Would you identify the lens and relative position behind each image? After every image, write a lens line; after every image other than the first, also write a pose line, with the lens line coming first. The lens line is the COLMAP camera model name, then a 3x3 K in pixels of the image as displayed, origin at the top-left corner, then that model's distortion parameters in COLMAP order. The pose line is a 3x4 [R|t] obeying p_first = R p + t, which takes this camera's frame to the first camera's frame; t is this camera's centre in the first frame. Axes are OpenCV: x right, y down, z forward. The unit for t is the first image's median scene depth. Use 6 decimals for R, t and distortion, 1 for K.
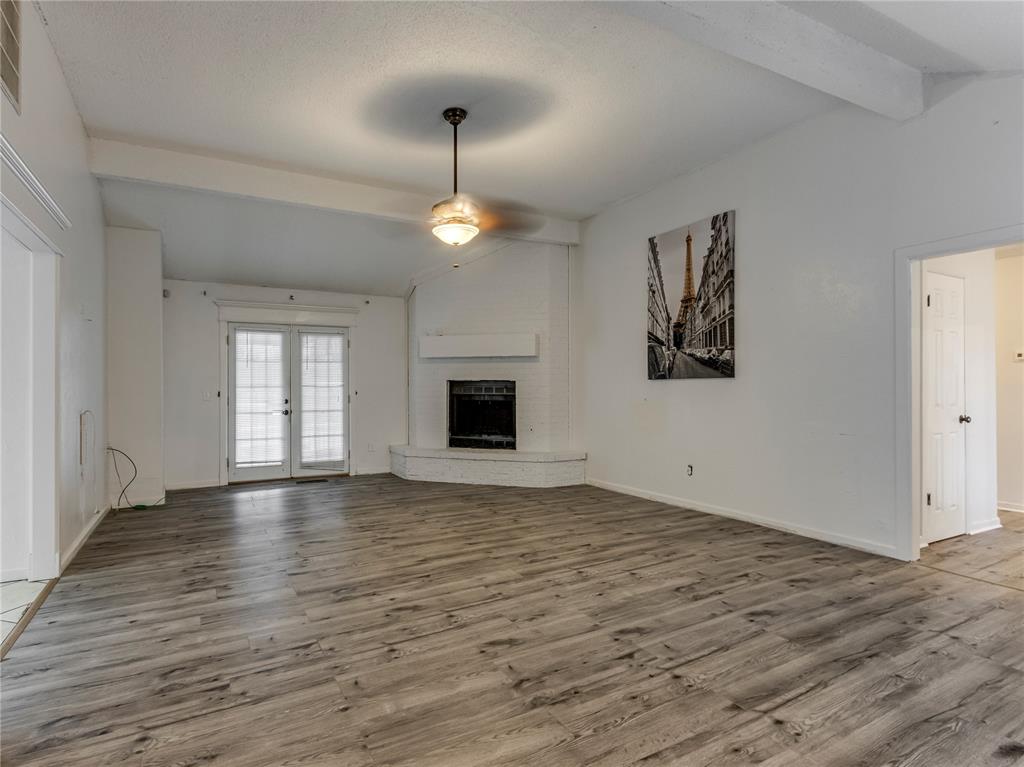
lens RADIAL K [[536.6, 0, 466.0], [0, 536.6, 382.0], [0, 0, 1]] dist [0.005287, -0.003008]
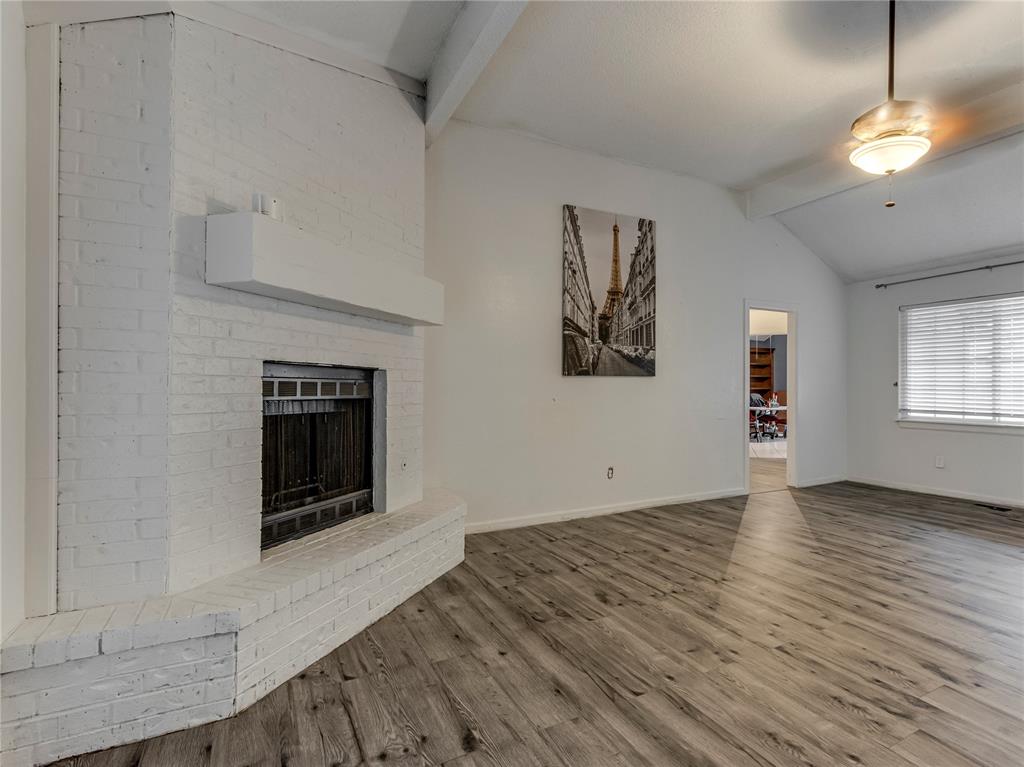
lens RADIAL K [[536.6, 0, 547.2], [0, 536.6, 387.5], [0, 0, 1]] dist [0.005287, -0.003008]
pose [[-0.050967, -0.001471, 0.998699, -0.521458], [-0.015431, 0.999881, 0.000685, 0.015439], [-0.998581, -0.015376, -0.050983, 1.151397]]
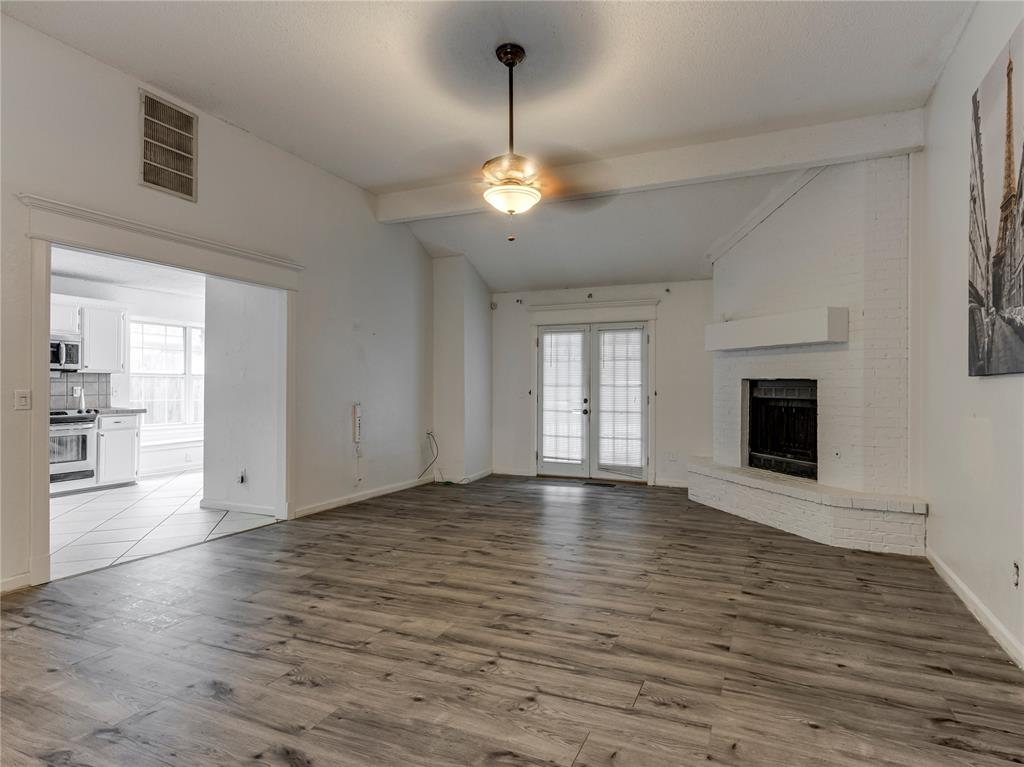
lens RADIAL K [[536.6, 0, 564.7], [0, 536.6, 383.6], [0, 0, 1]] dist [0.005287, -0.003008]
pose [[0.657894, 0.003052, -0.753104, 0.505146], [-0.000444, 0.999993, 0.003665, 0.001035], [0.753110, -0.002077, 0.657891, 0.406393]]
